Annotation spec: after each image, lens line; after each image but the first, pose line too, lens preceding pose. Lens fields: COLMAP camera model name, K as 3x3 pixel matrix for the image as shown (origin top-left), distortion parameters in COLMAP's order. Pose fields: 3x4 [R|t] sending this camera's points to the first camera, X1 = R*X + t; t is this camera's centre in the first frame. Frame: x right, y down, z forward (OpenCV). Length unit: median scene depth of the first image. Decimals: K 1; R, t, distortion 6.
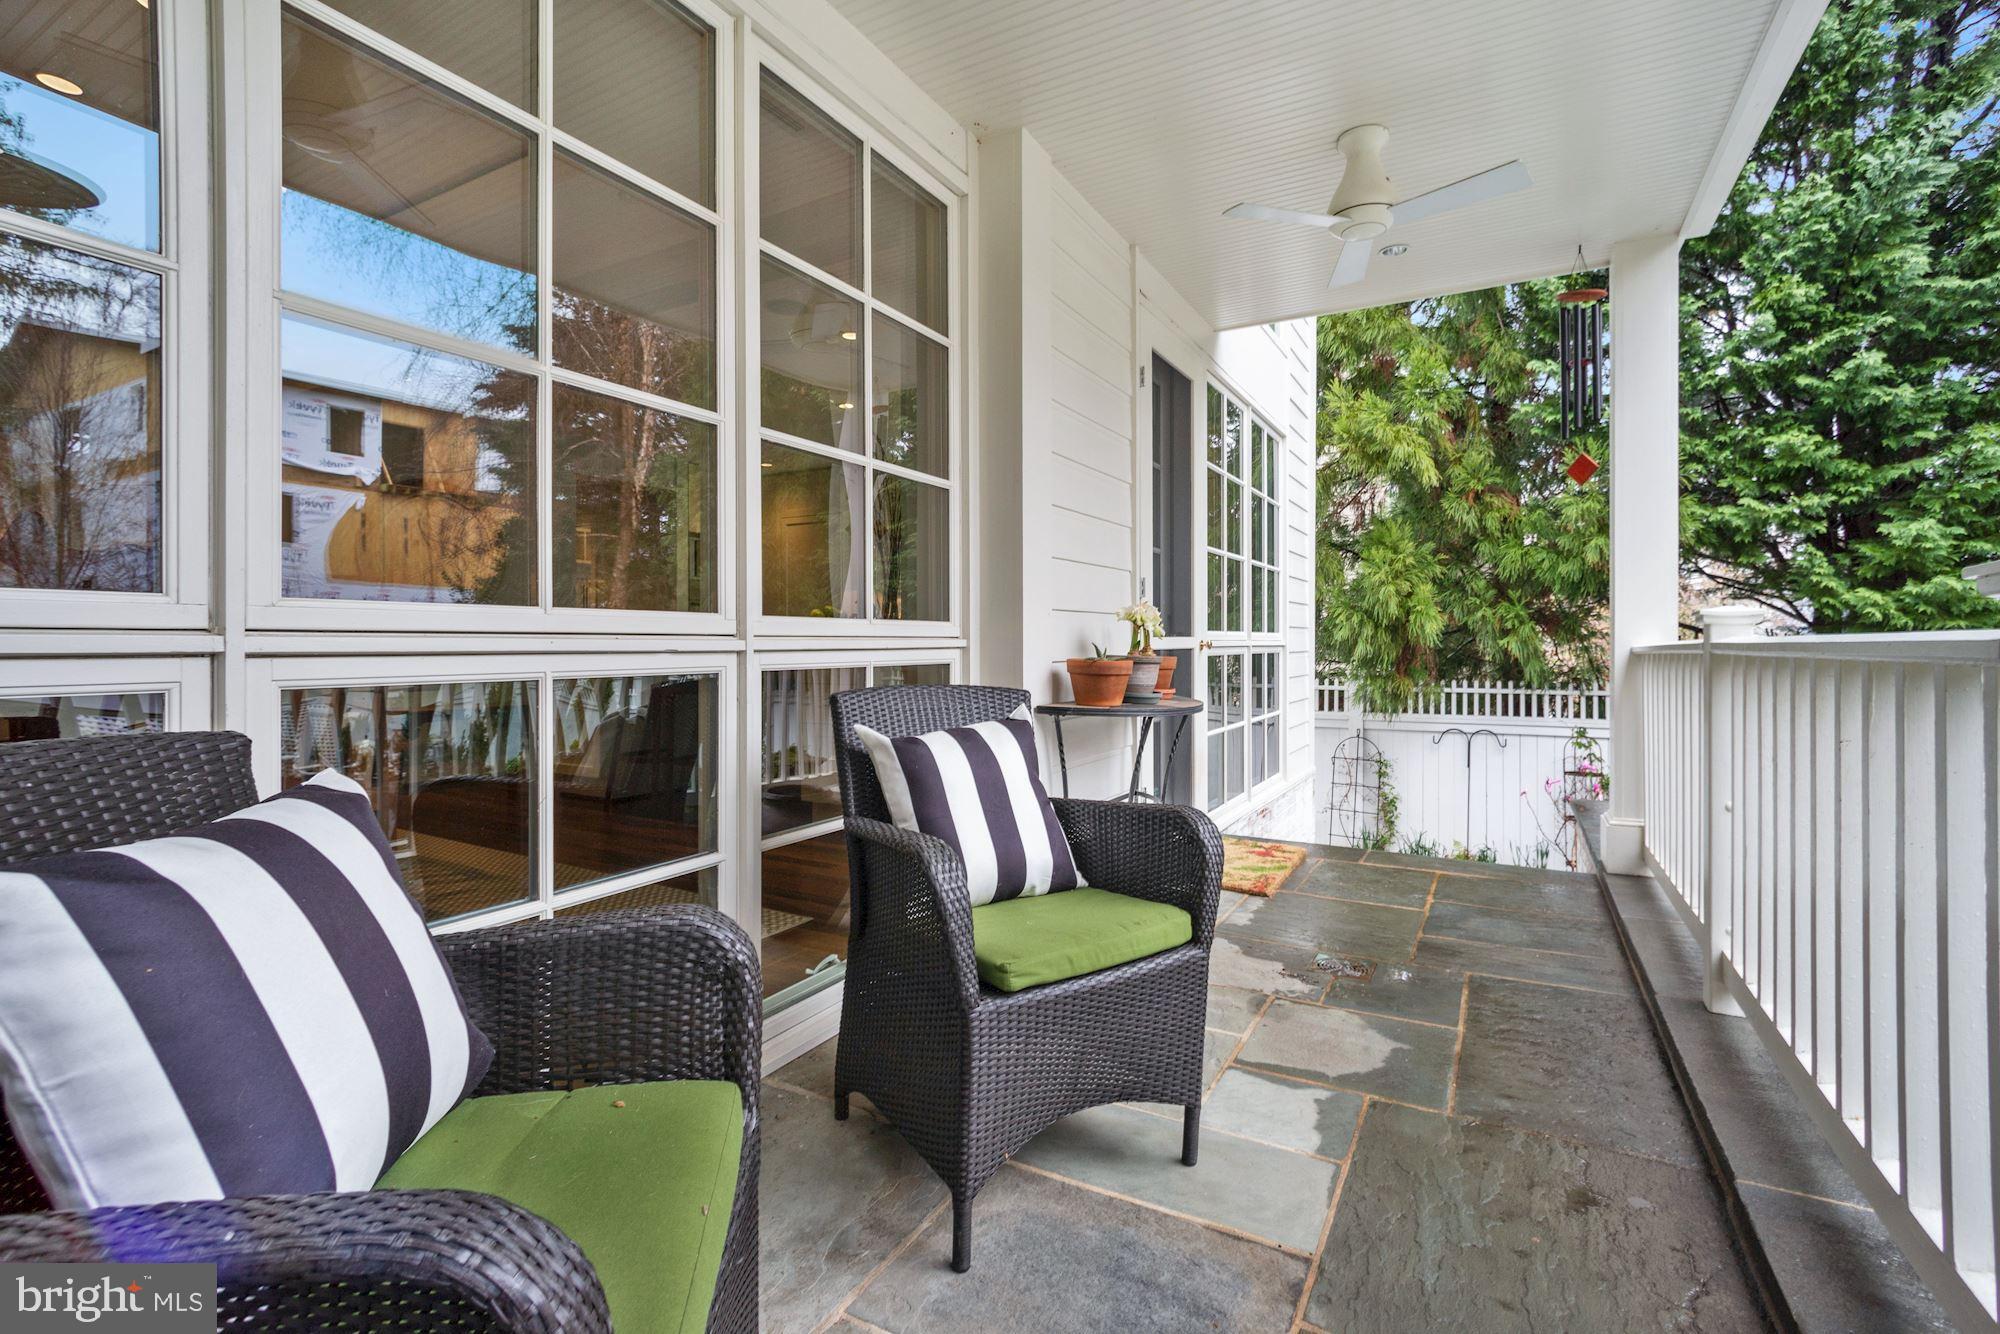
lens RADIAL K [[792.1, 0, 999.4], [0, 792.1, 650.9], [0, 0, 1]] dist [-0.000474, -0.000049]
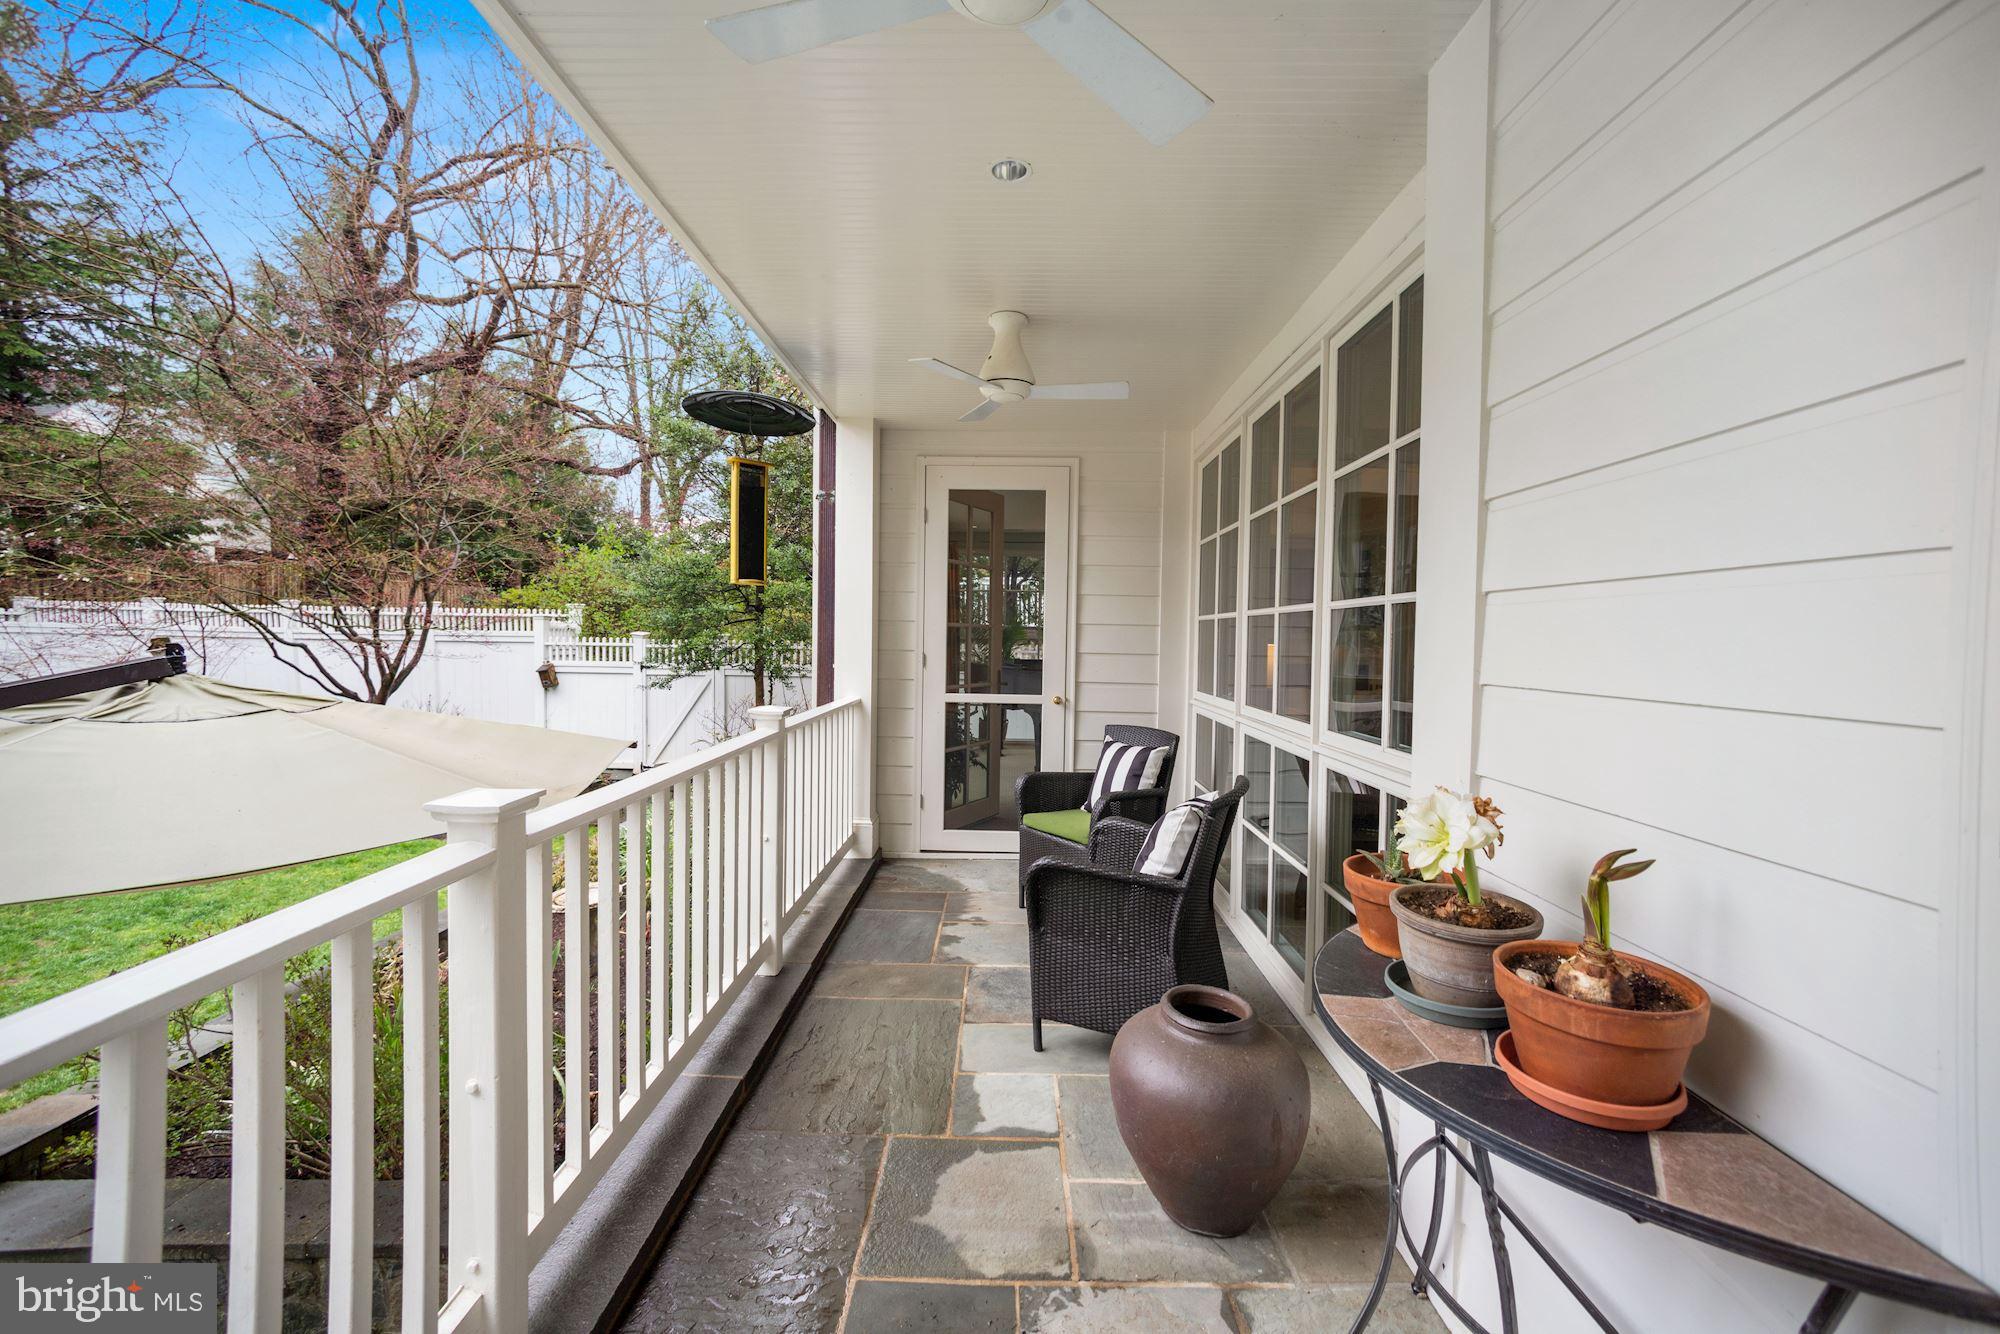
lens RADIAL K [[792.1, 0, 999.4], [0, 792.1, 650.9], [0, 0, 1]] dist [-0.000474, -0.000049]
pose [[-0.854130, 0.000590, -0.520060, 0.951736], [-0.013294, 0.999648, 0.022968, -0.201882], [0.519890, 0.026532, -0.853821, 1.901388]]
